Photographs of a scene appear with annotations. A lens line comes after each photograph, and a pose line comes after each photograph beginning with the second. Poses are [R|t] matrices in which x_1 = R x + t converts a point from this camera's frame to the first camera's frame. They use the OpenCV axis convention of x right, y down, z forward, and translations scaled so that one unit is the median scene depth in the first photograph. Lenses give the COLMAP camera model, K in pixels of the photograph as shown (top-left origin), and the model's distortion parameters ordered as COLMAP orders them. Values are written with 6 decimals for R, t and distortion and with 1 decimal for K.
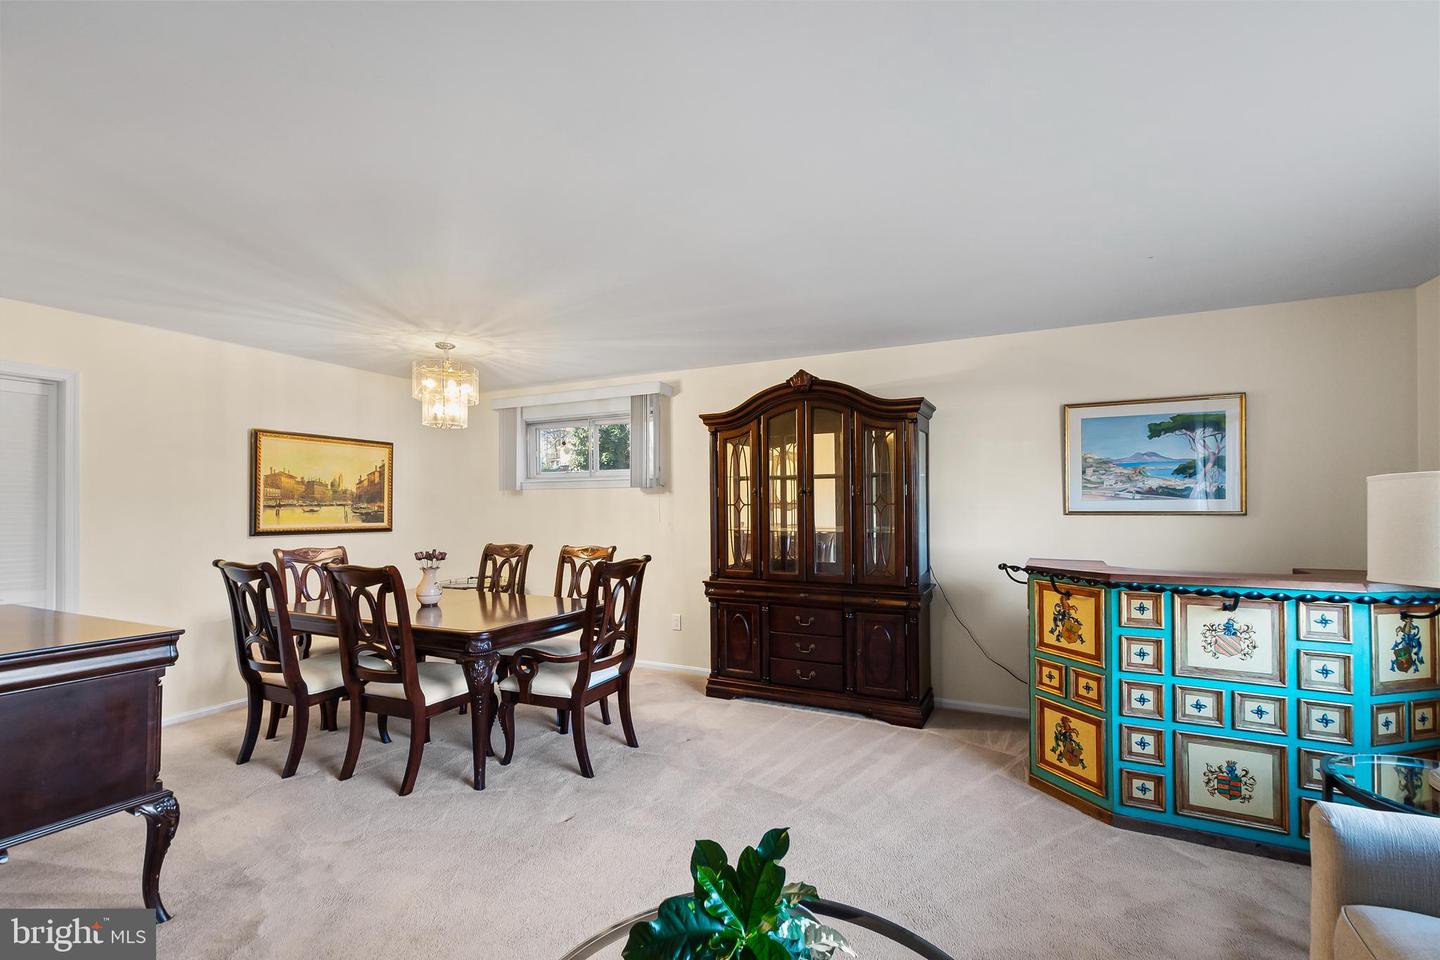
lens RADIAL K [[629.2, 0, 732.3], [0, 629.2, 500.1], [0, 0, 1]] dist [0.009066, -0.000646]
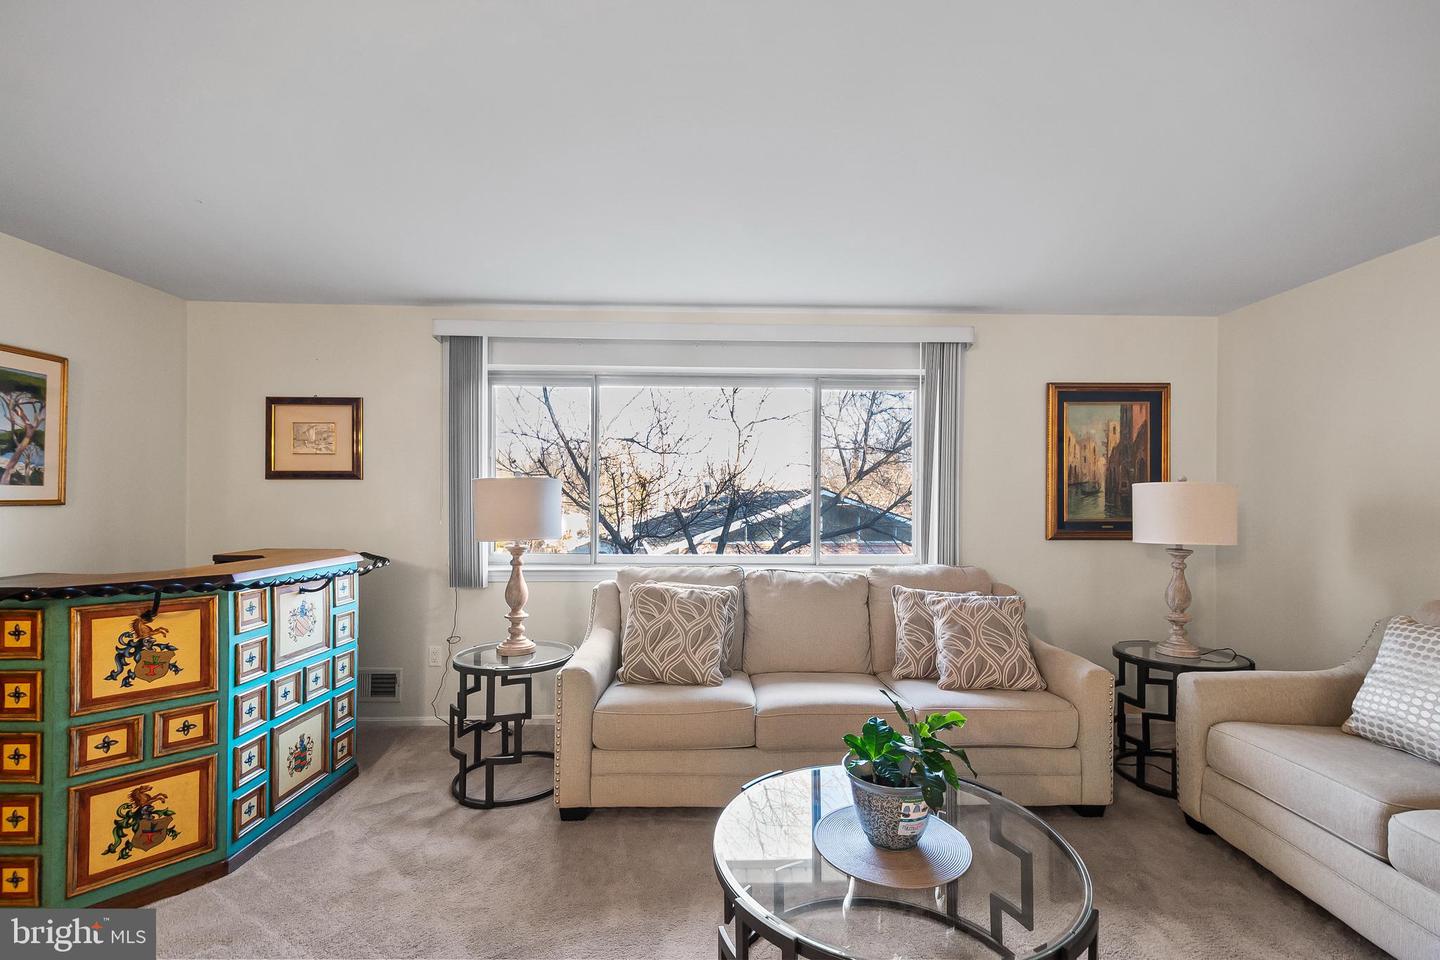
lens RADIAL K [[629.2, 0, 732.3], [0, 629.2, 500.1], [0, 0, 1]] dist [0.009066, -0.000646]
pose [[-0.467324, -0.001048, 0.884086, -0.352391], [-0.011823, 0.999917, -0.005064, 0.011462], [-0.884007, -0.012819, -0.467298, 0.625304]]
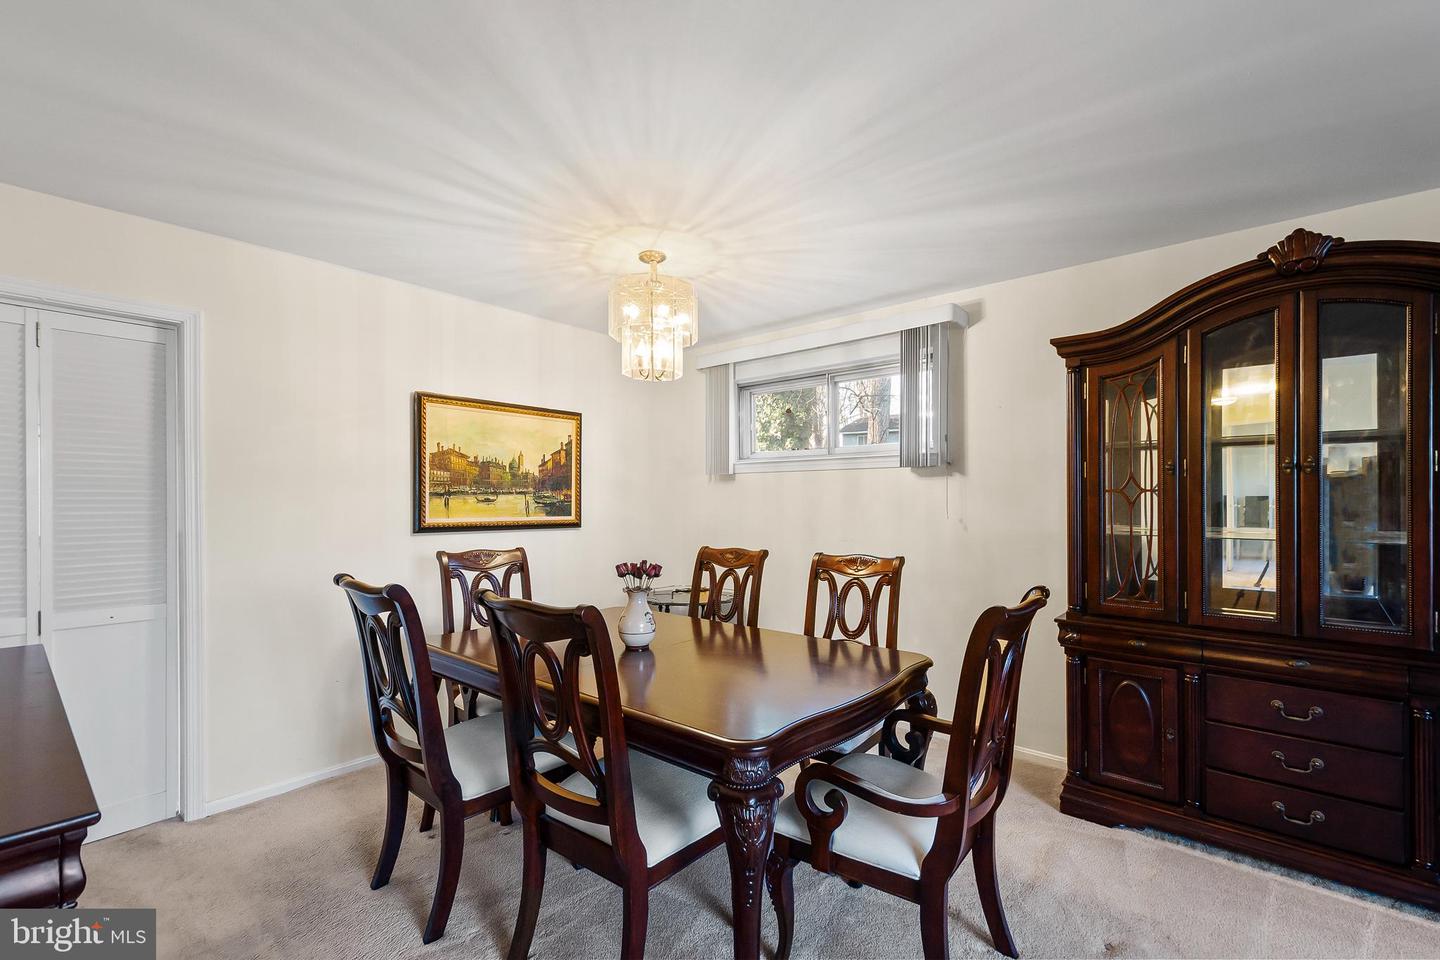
lens RADIAL K [[629.2, 0, 732.3], [0, 629.2, 500.1], [0, 0, 1]] dist [0.009066, -0.000646]
pose [[0.968881, 0.002059, -0.247518, -0.206674], [0.000930, 0.999928, 0.011958, 0.008802], [0.247524, -0.011817, 0.968810, 0.366900]]
